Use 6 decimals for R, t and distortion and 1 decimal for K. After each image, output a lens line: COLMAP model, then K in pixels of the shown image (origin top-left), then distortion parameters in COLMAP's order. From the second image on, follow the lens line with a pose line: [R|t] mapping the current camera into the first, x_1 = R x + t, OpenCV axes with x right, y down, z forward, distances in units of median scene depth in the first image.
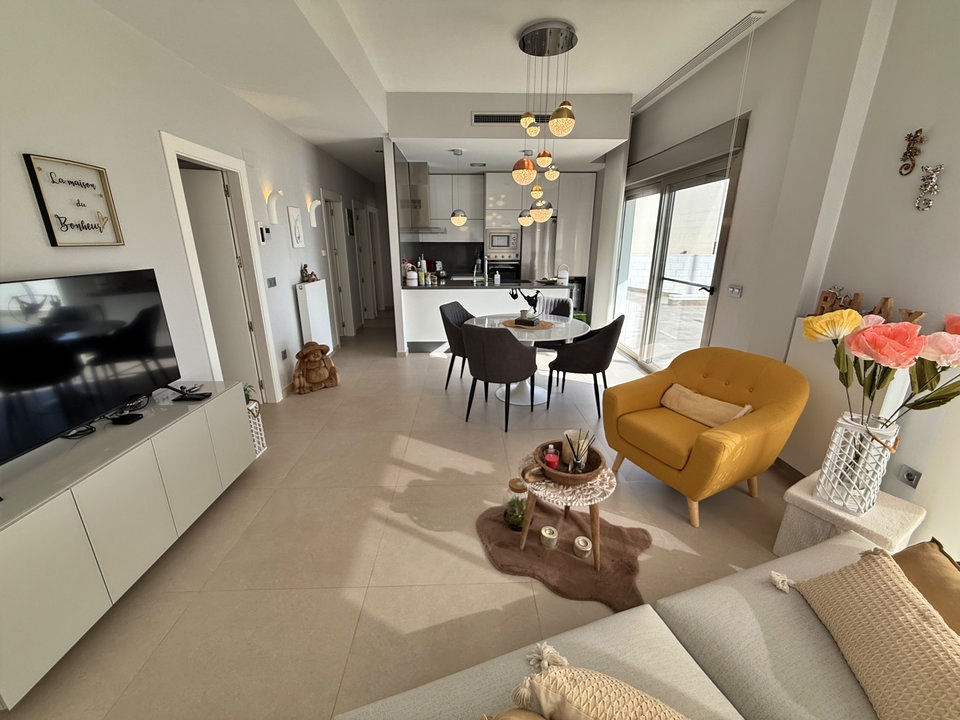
lens RADIAL K [[382.4, 0, 480.8], [0, 382.4, 361.0], [0, 0, 1]] dist [-0.004316, 0.000874]
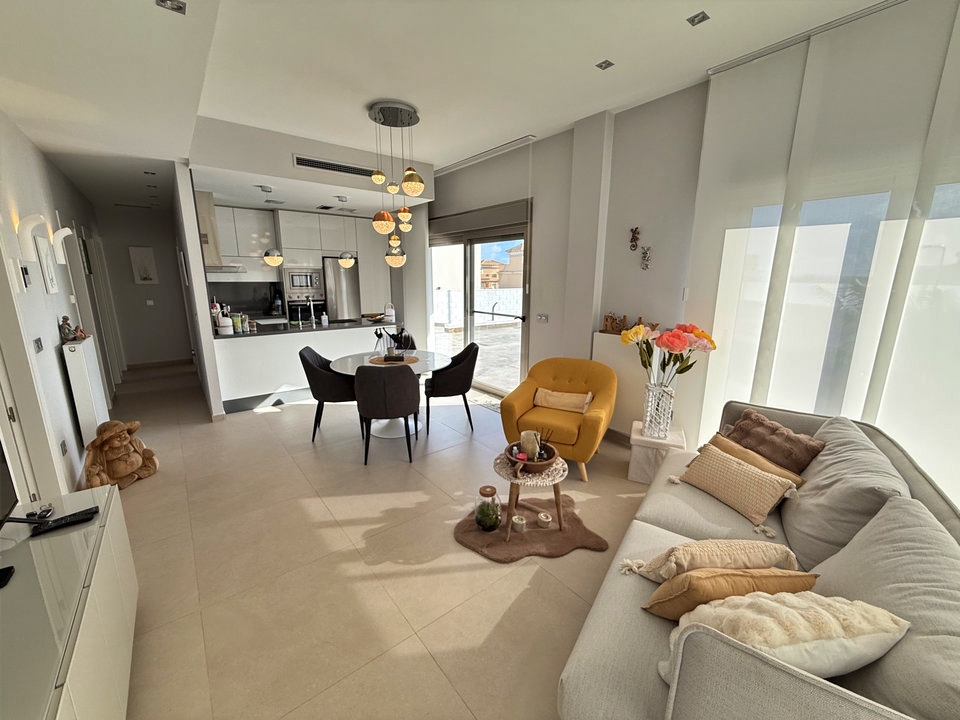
lens RADIAL K [[382.4, 0, 475.3], [0, 382.4, 361.7], [0, 0, 1]] dist [-0.004316, 0.000874]
pose [[0.802540, -0.124081, 0.583552, -0.350866], [0.173366, 0.984427, -0.029105, -0.024334], [-0.570853, 0.124526, 0.811554, 0.011096]]
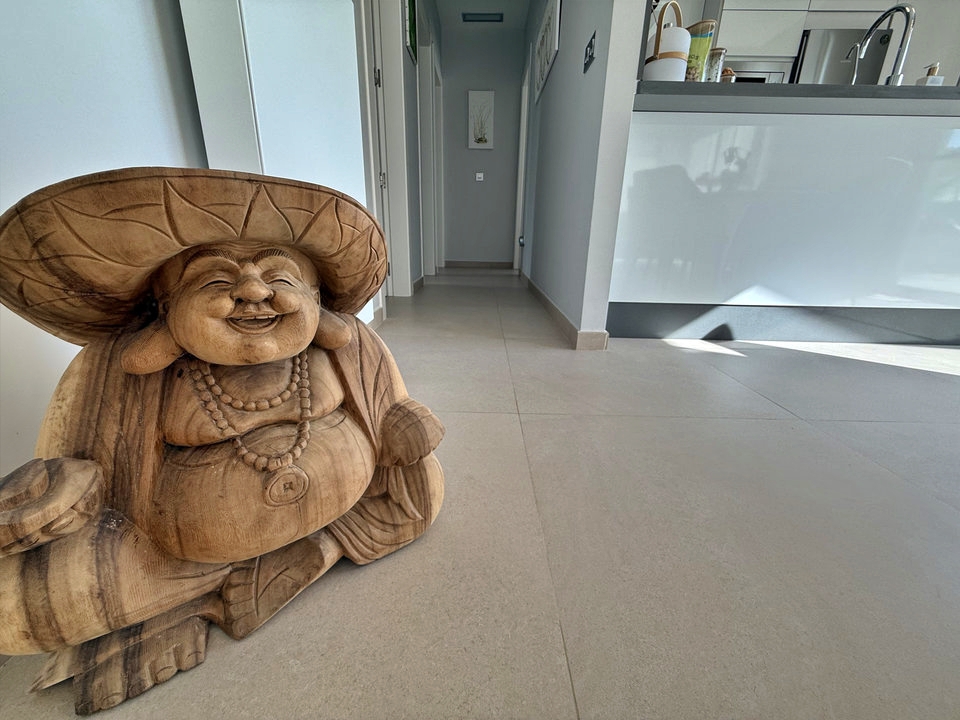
lens RADIAL K [[382.4, 0, 479.5], [0, 382.4, 359.8], [0, 0, 1]] dist [-0.004316, 0.000874]
pose [[0.998864, 0.027284, -0.039070, -0.437127], [-0.026779, 0.999552, 0.013391, -0.004705], [0.039418, -0.012330, 0.999147, 1.066667]]
